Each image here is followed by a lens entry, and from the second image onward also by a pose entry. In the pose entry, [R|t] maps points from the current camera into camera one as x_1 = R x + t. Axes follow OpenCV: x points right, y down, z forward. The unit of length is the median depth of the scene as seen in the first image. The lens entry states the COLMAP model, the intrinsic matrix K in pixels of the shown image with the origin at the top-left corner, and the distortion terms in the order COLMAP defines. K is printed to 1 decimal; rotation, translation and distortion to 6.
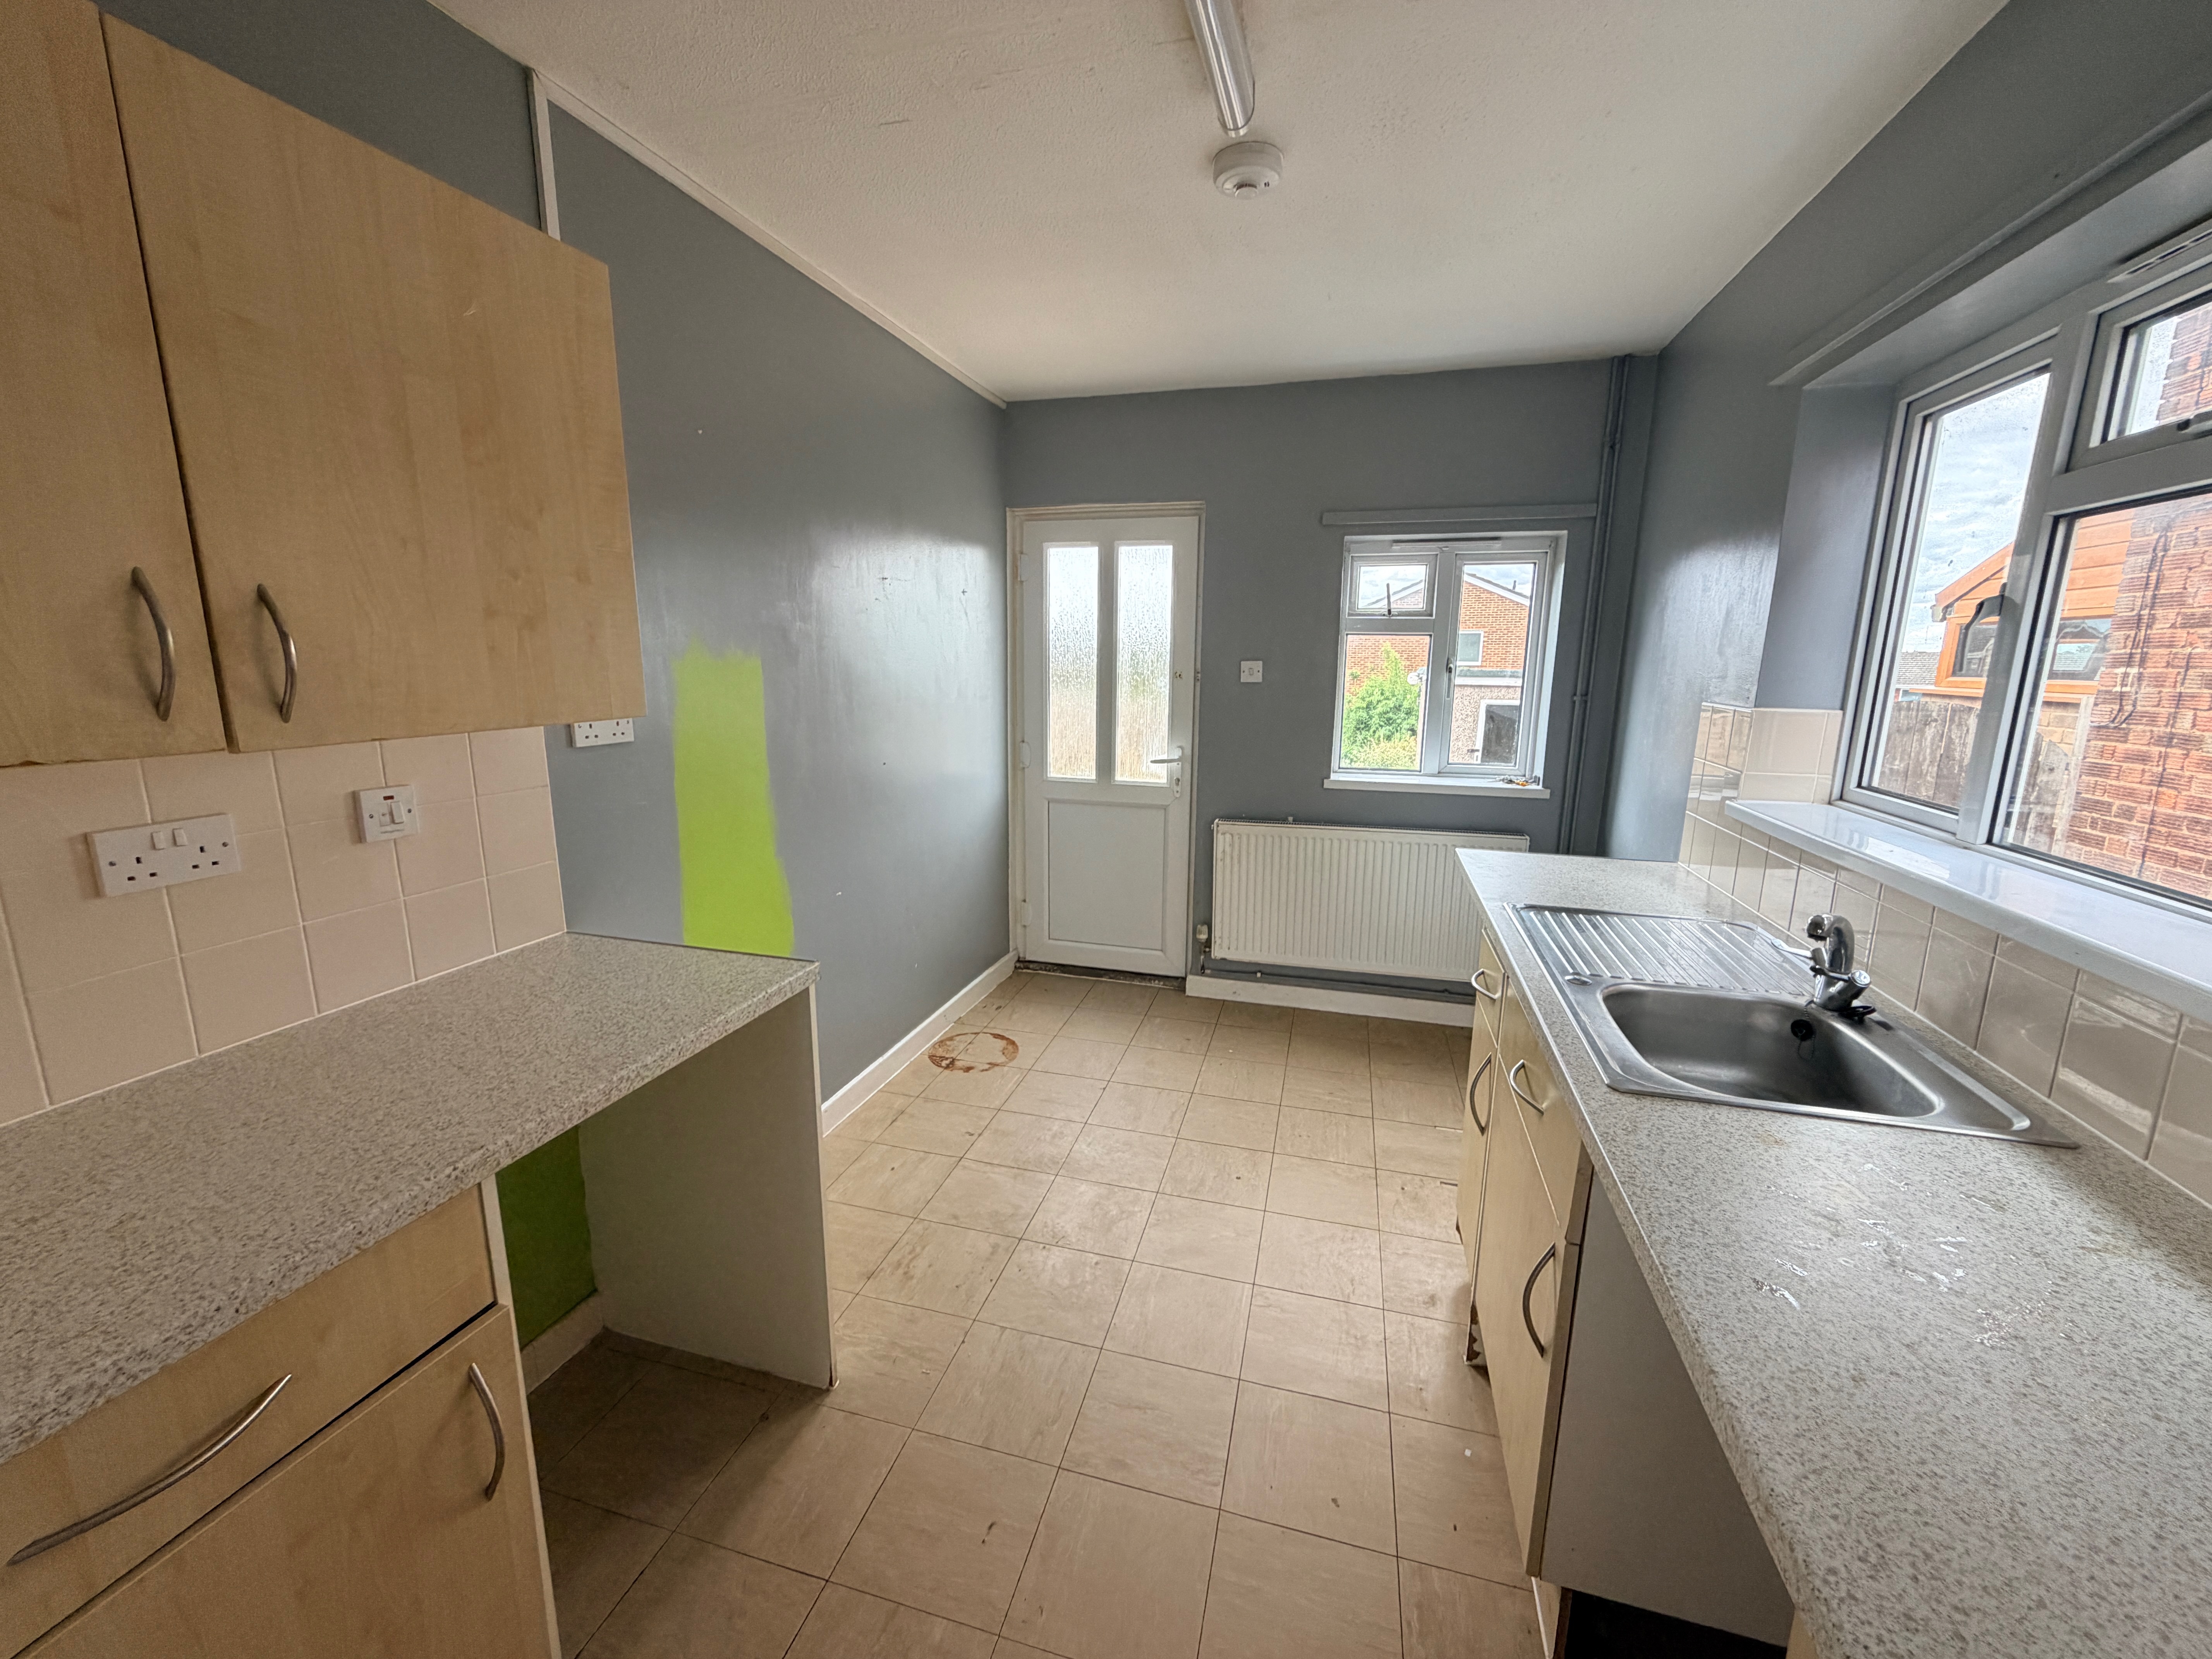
lens RADIAL K [[876.3, 0, 1102.5], [0, 876.3, 827.3], [0, 0, 1]] dist [-0.001642, 0.000163]
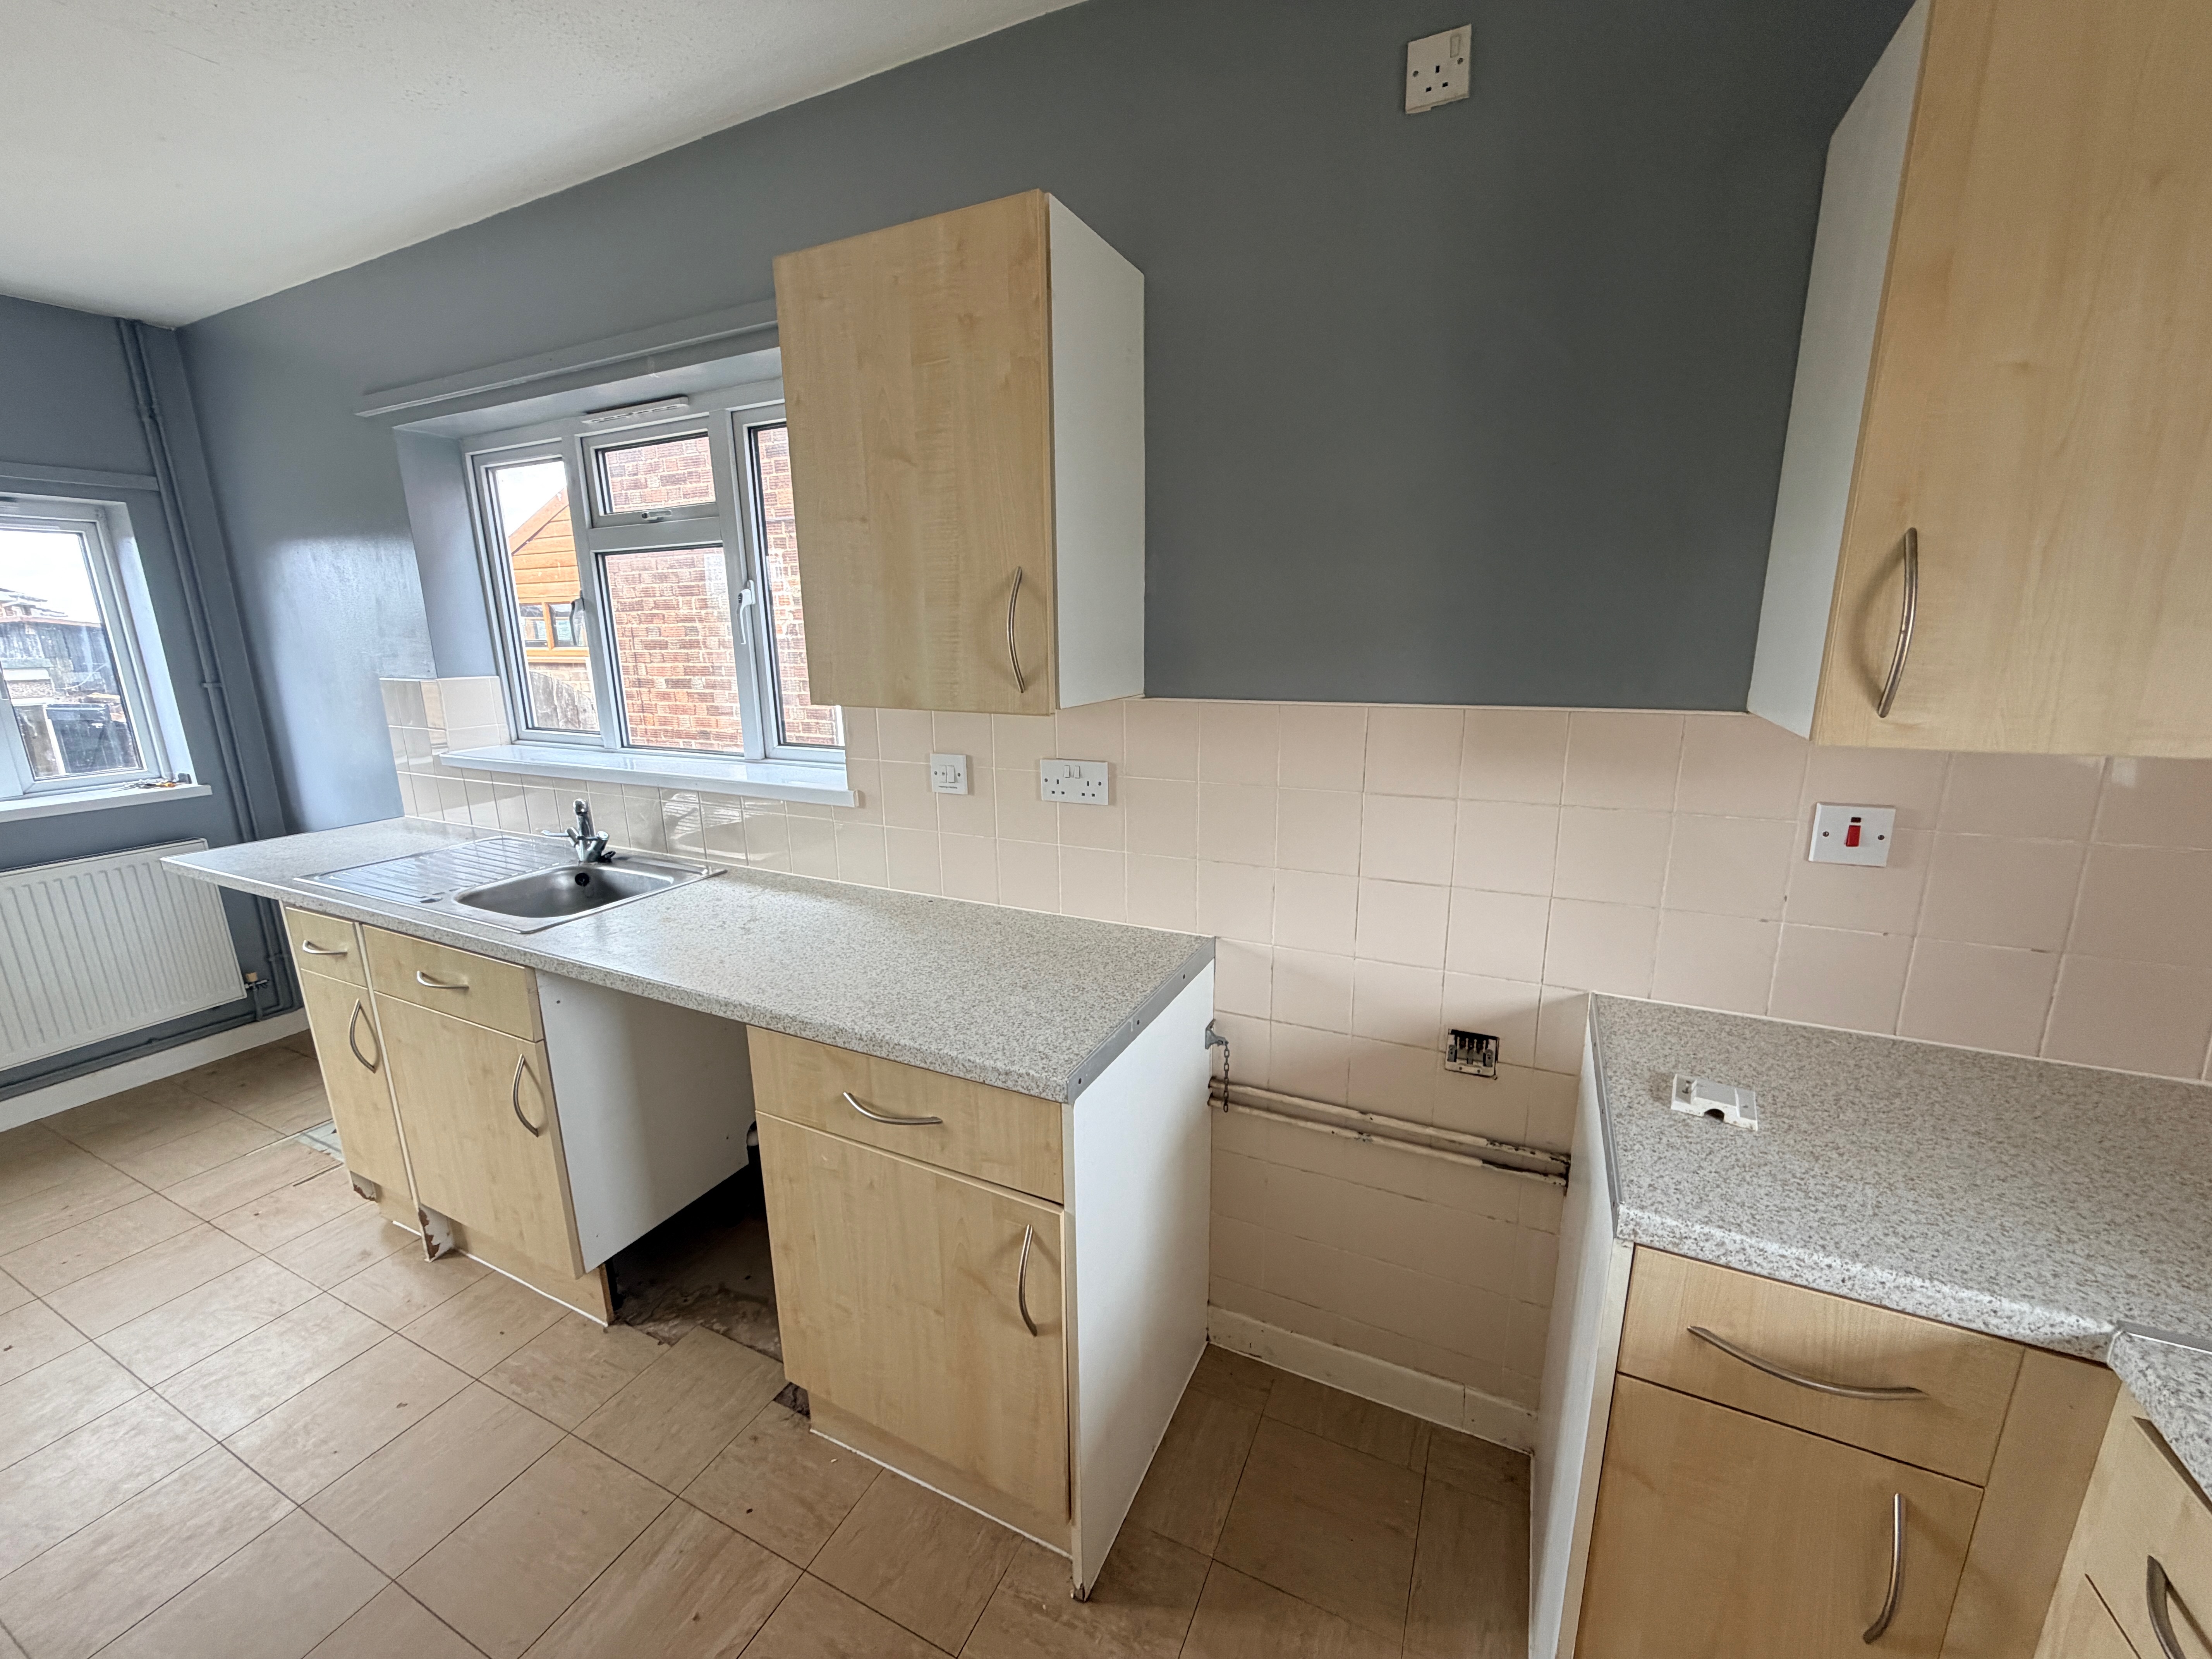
lens RADIAL K [[876.3, 0, 1102.5], [0, 876.3, 827.3], [0, 0, 1]] dist [-0.001642, 0.000163]
pose [[0.170770, -0.232136, 0.957575, -0.362679], [0.203972, 0.959128, 0.196137, 0.018185], [-0.963968, 0.161824, 0.211139, -0.166409]]
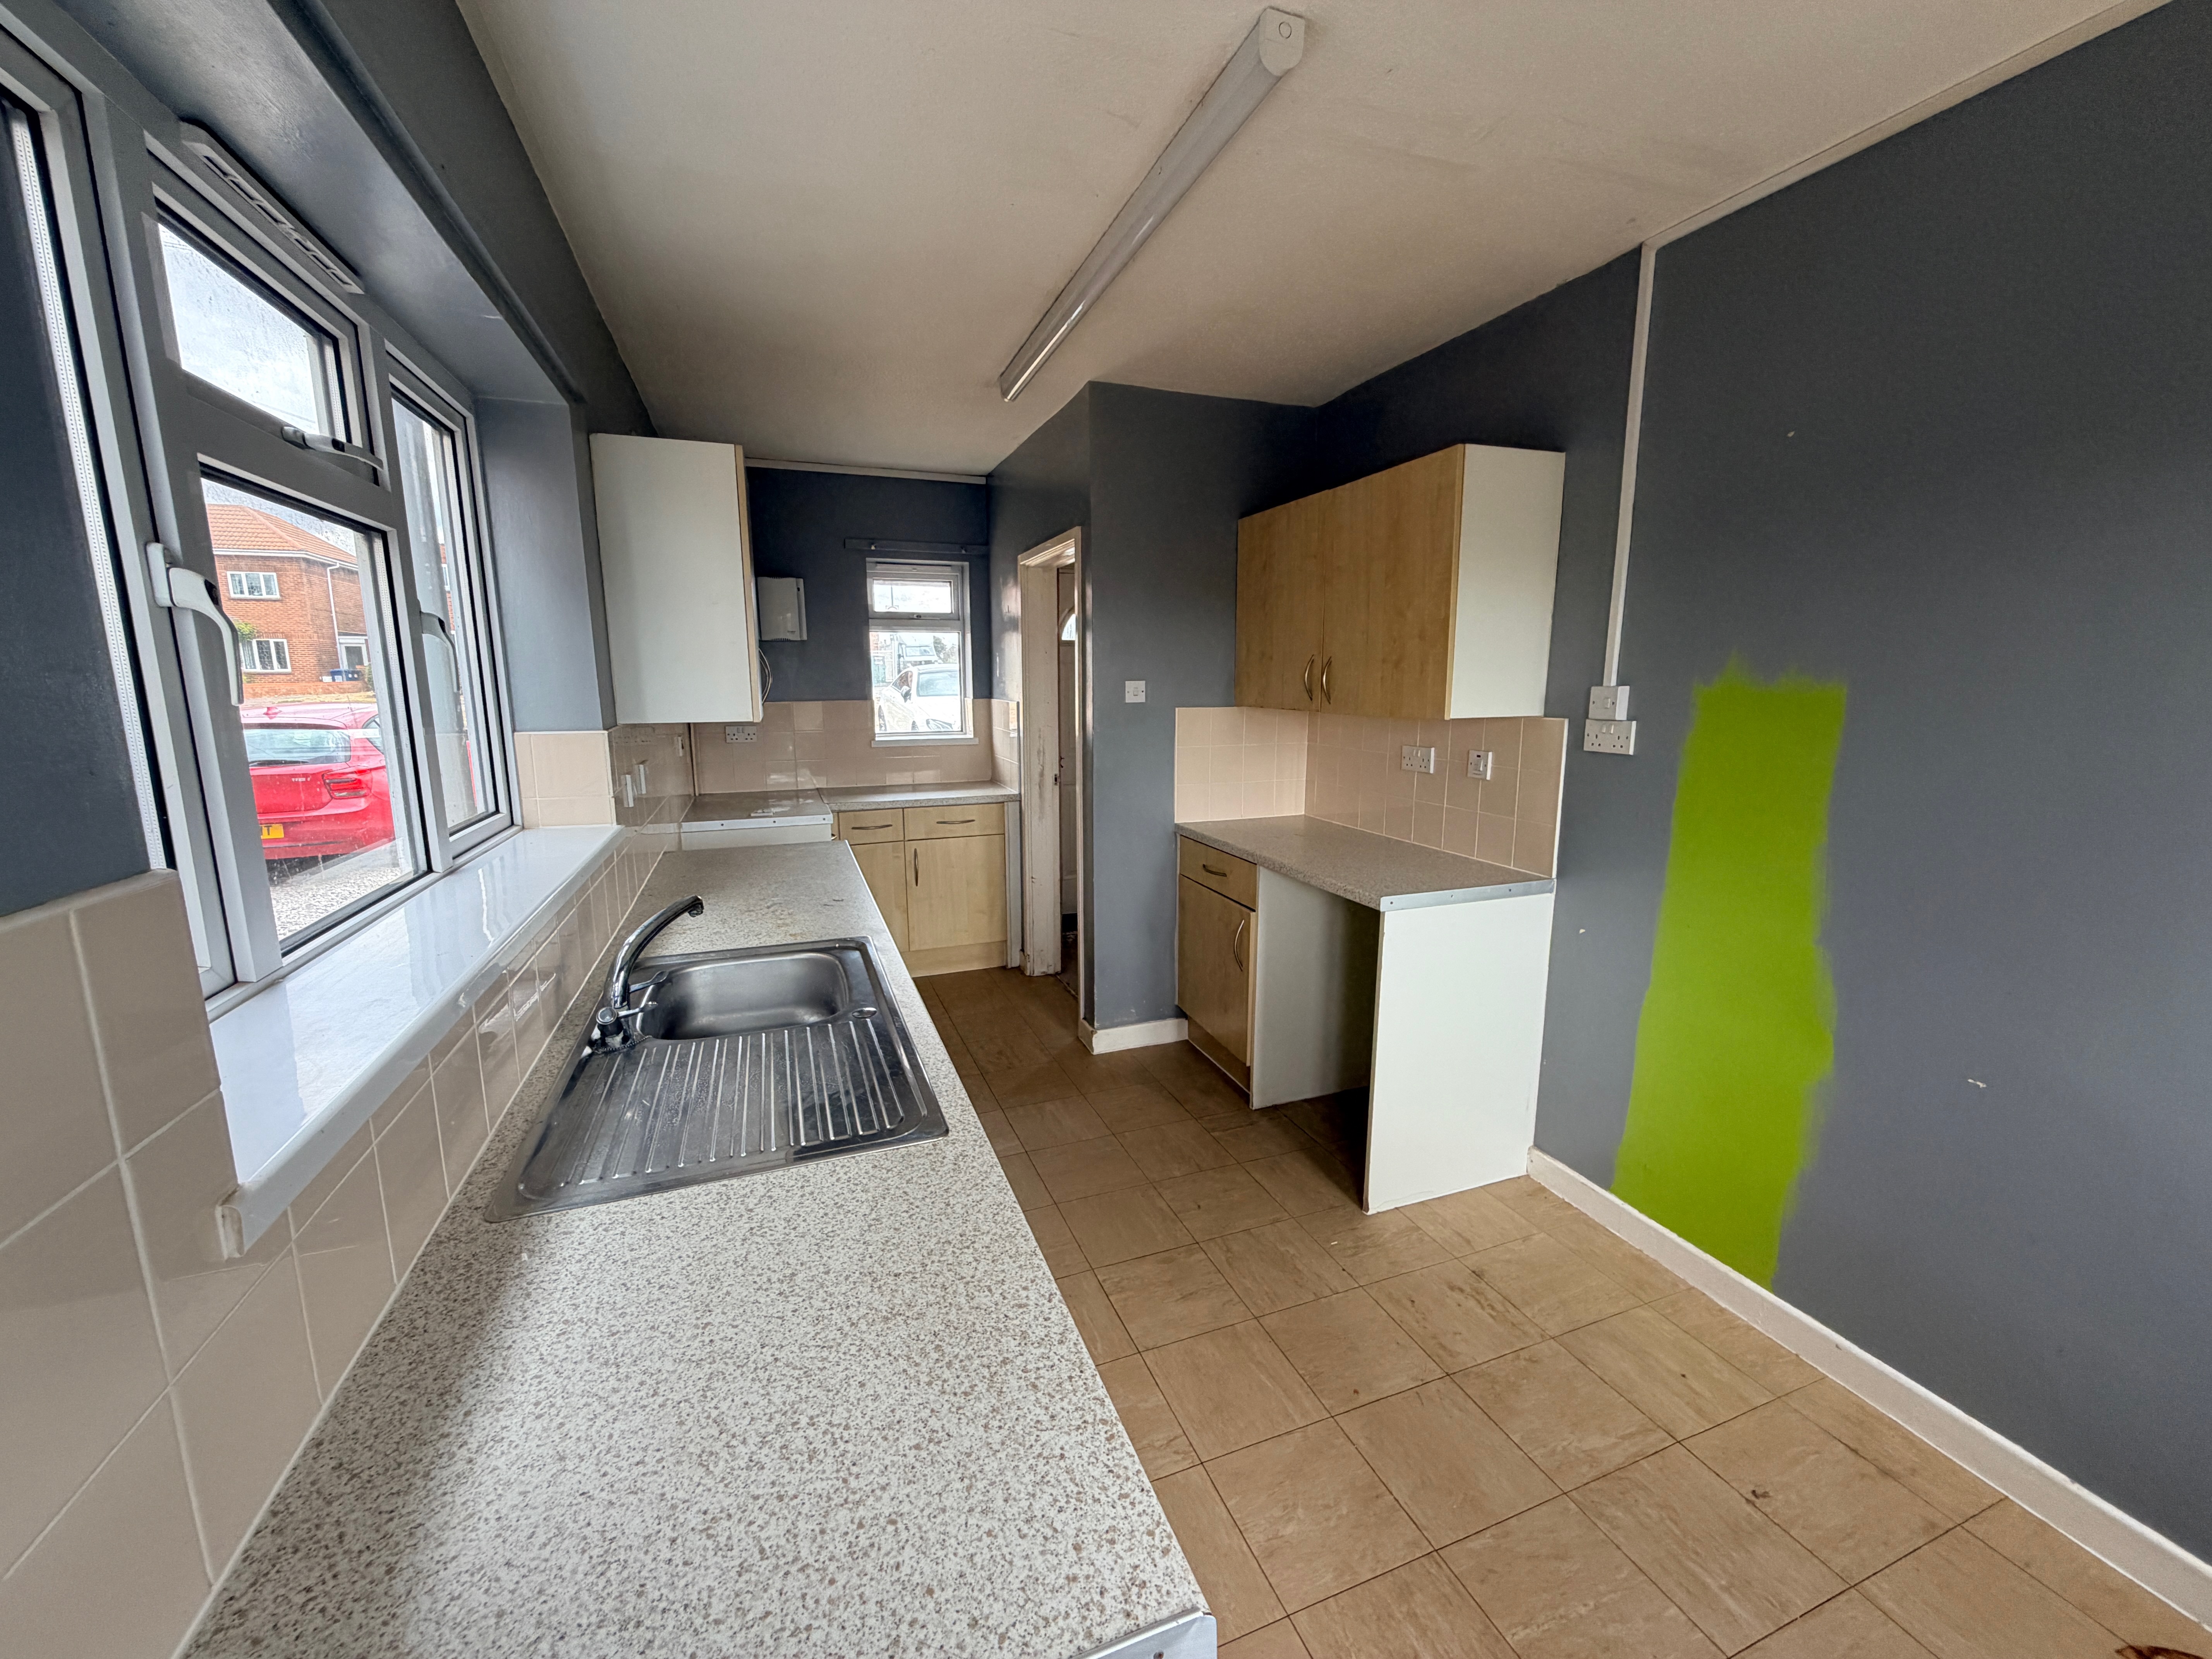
lens RADIAL K [[876.3, 0, 1102.5], [0, 876.3, 827.3], [0, 0, 1]] dist [-0.001642, 0.000163]
pose [[-0.803505, 0.093892, -0.587847, 1.538408], [-0.118901, 0.942274, 0.313022, -0.613877], [0.583303, 0.321410, -0.745958, 3.166059]]
